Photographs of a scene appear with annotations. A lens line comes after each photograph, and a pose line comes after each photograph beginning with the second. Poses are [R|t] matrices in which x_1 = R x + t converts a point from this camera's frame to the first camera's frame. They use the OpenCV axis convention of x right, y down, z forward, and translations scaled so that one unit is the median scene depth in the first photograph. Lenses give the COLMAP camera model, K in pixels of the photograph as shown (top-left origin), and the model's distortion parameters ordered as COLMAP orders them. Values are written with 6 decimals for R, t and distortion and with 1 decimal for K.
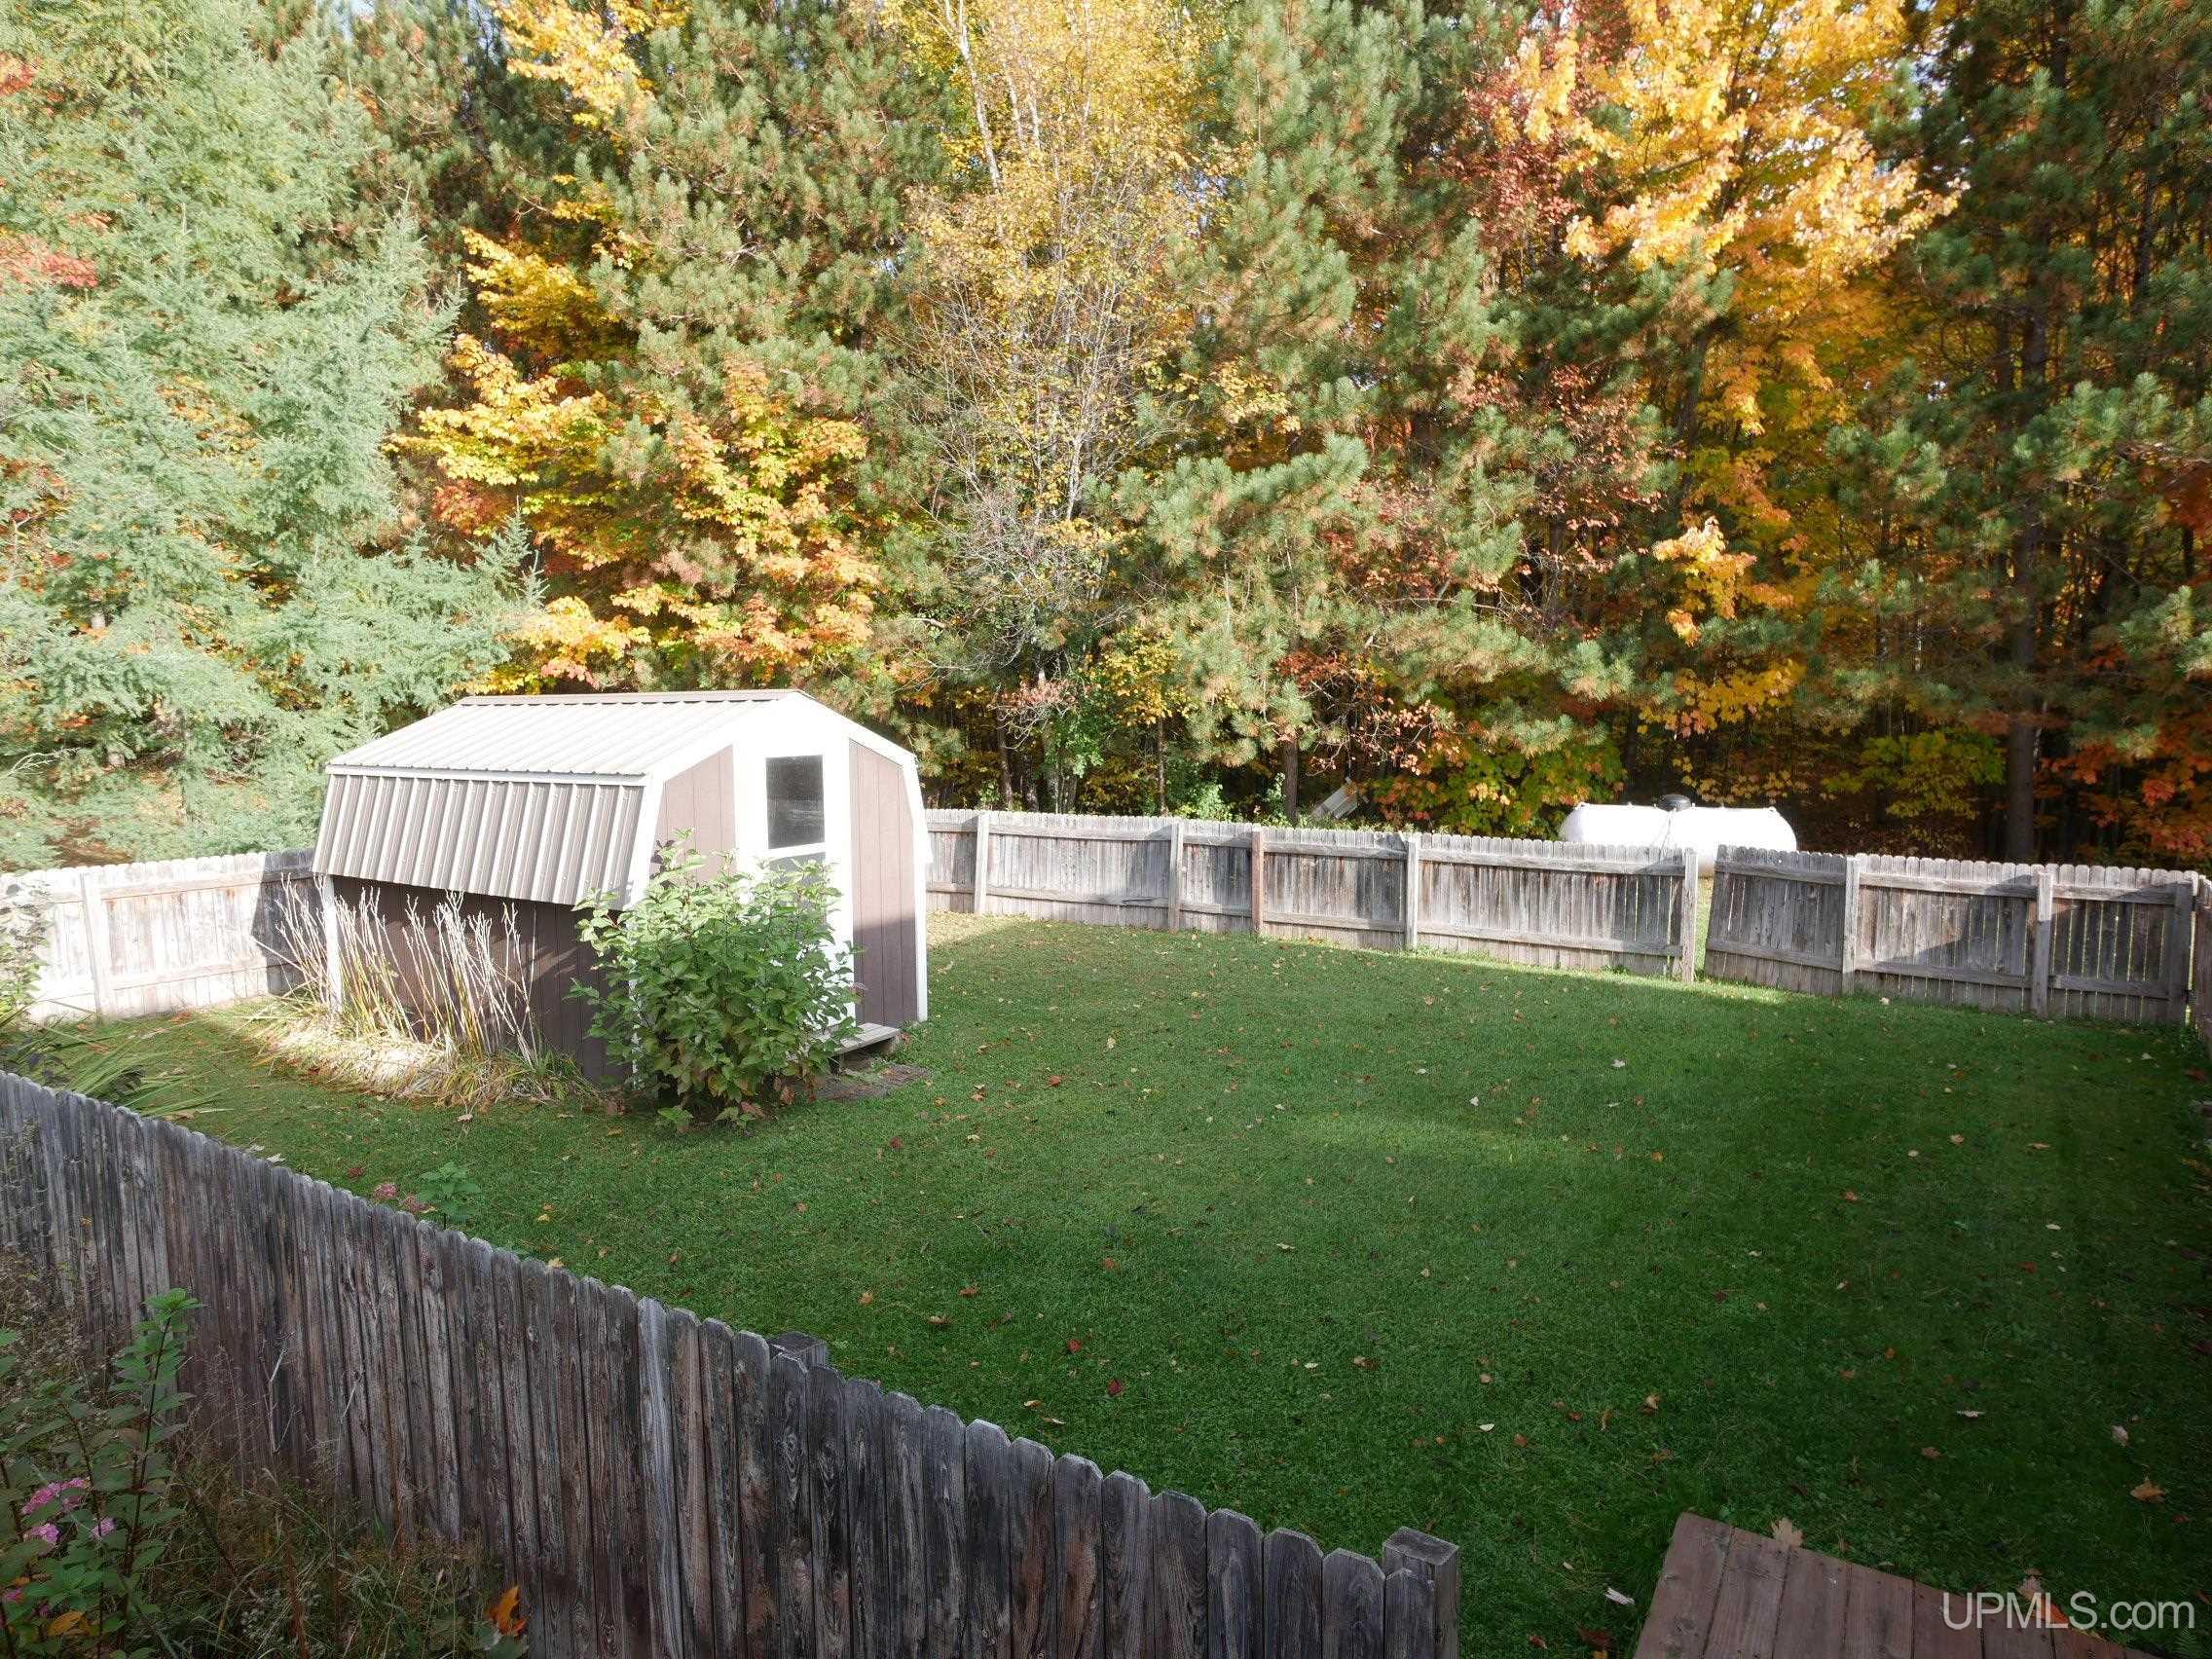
lens RADIAL K [[1285.3, 0, 1106.0], [0, 1285.3, 829.5], [0, 0, 1]] dist [0.021106, -0.000309]
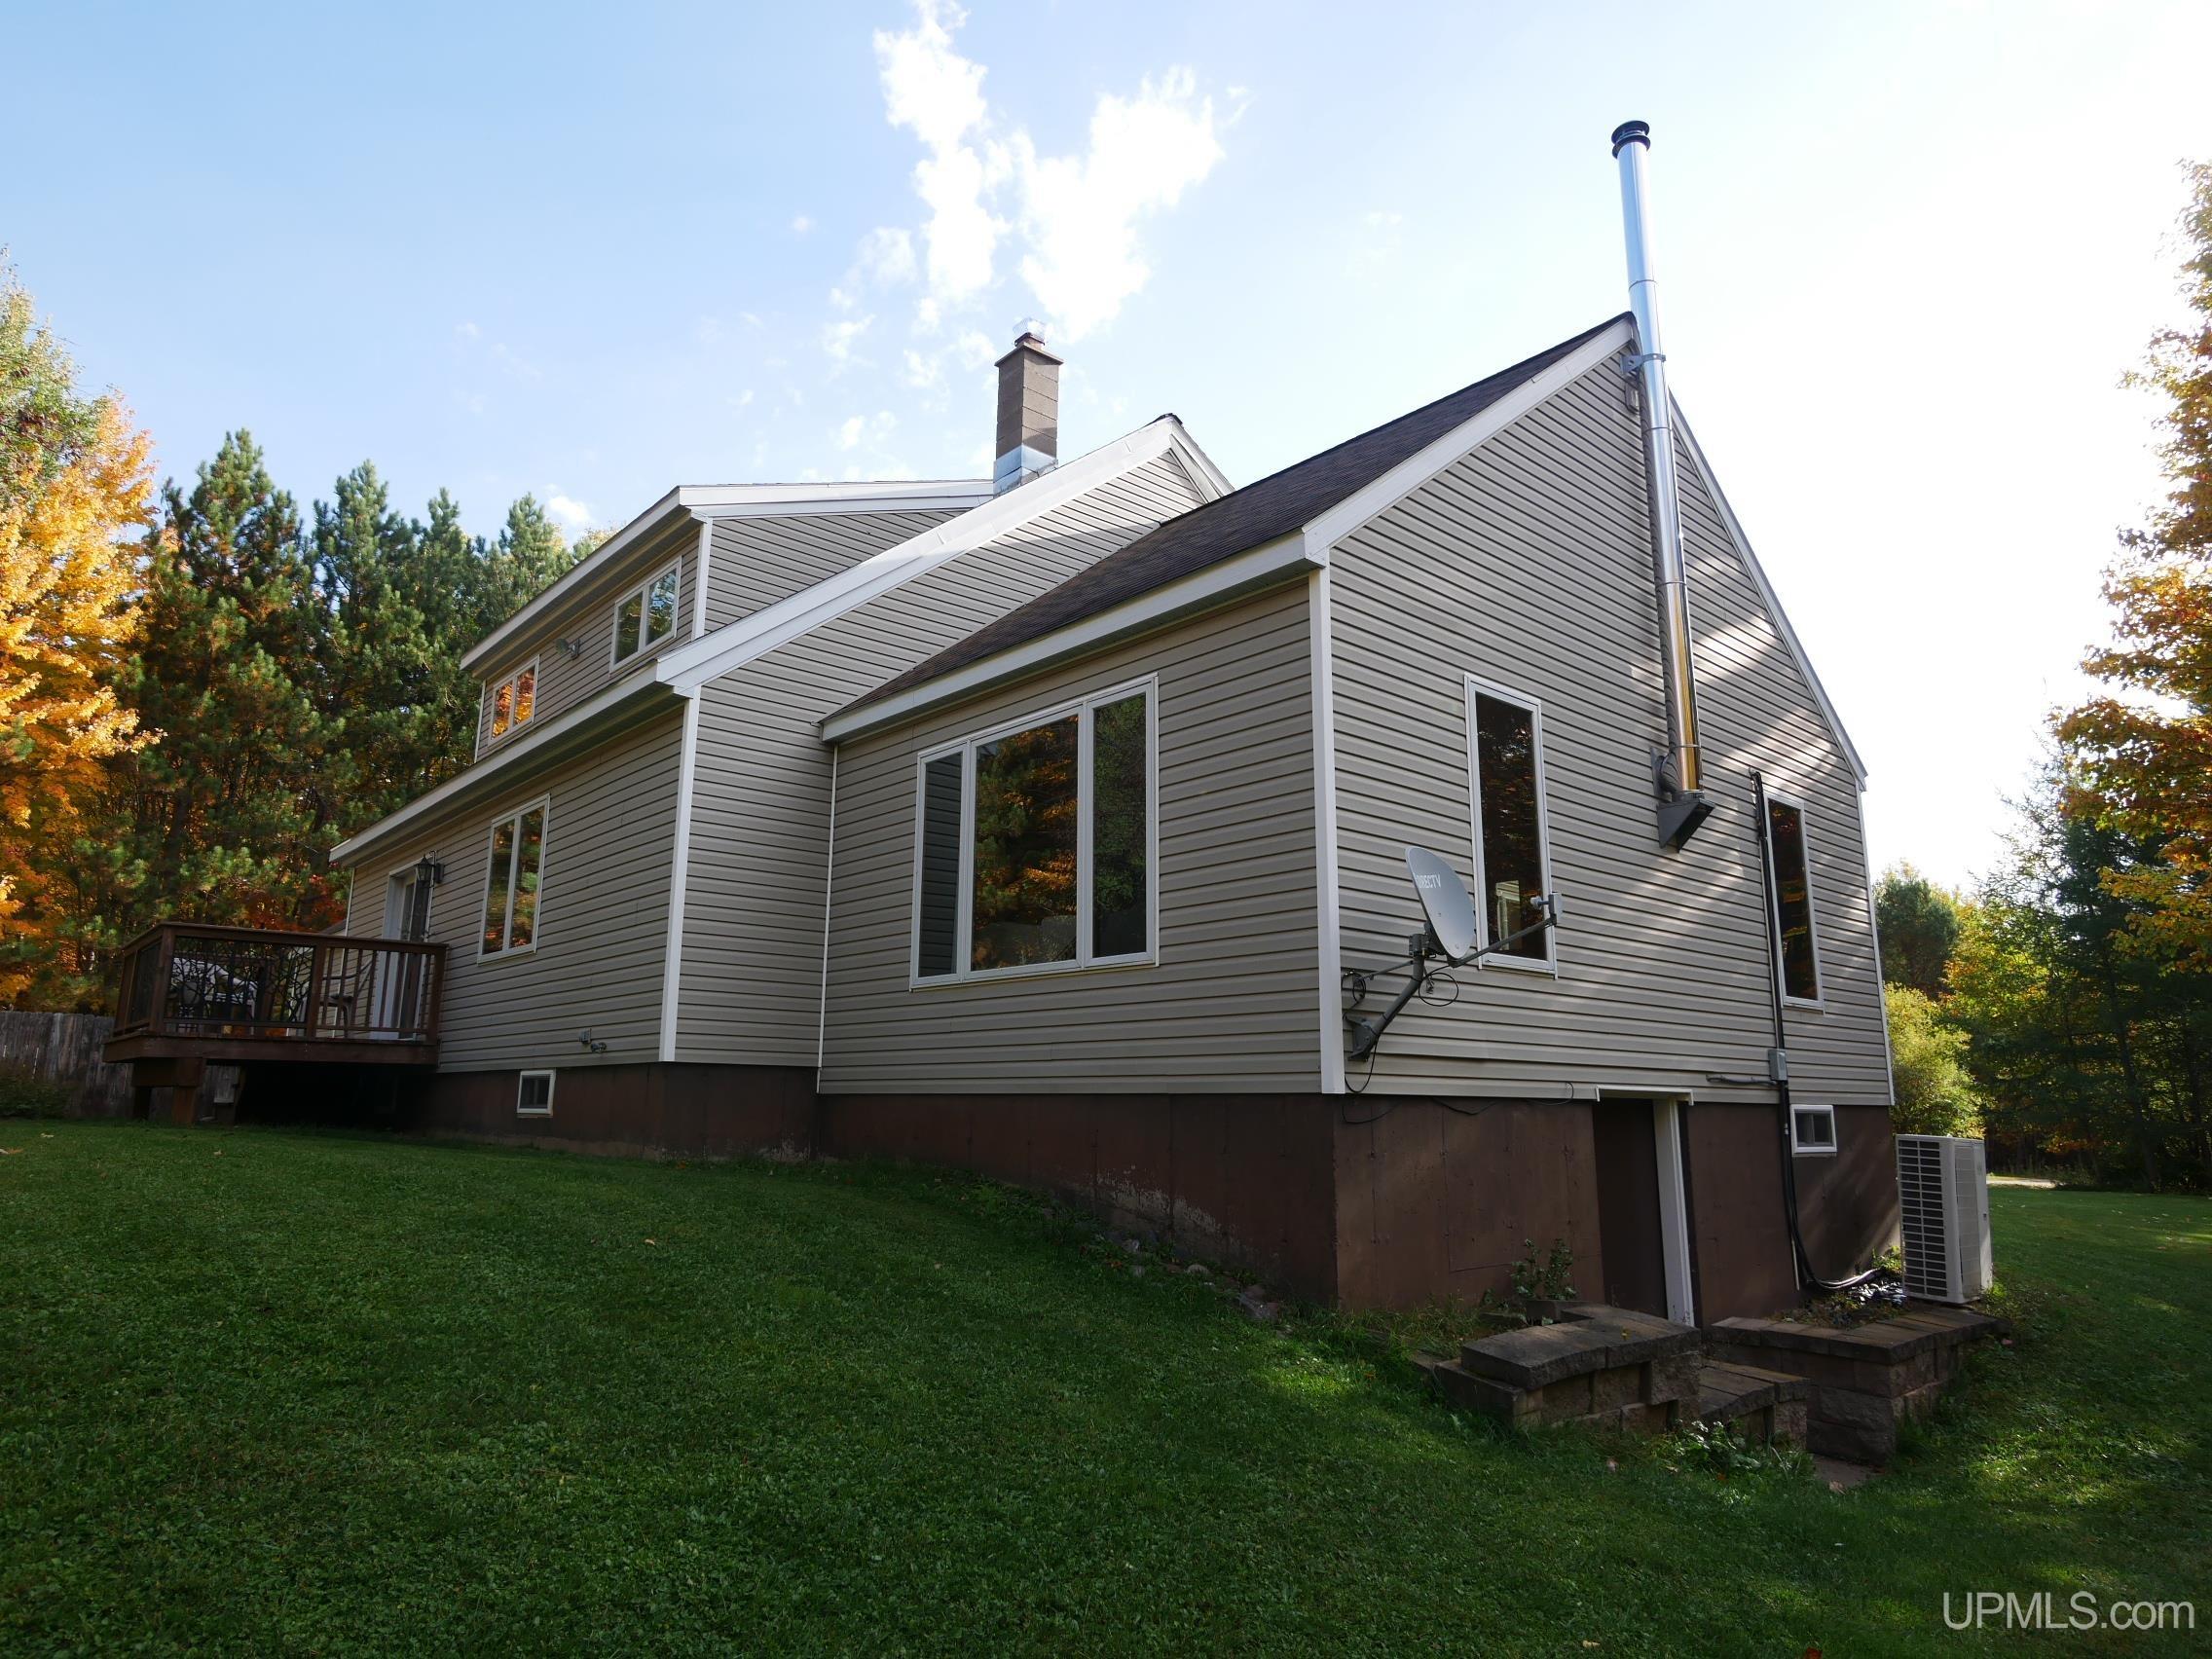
lens RADIAL K [[1305.7, 0, 1106.0], [0, 1305.7, 829.5], [0, 0, 1]] dist [0.024075, 0.000579]
pose [[0.274667, 0.206943, 0.939006, -0.772570], [0.082935, 0.967827, -0.237554, 0.227866], [-0.957956, 0.143125, 0.248667, -0.809053]]
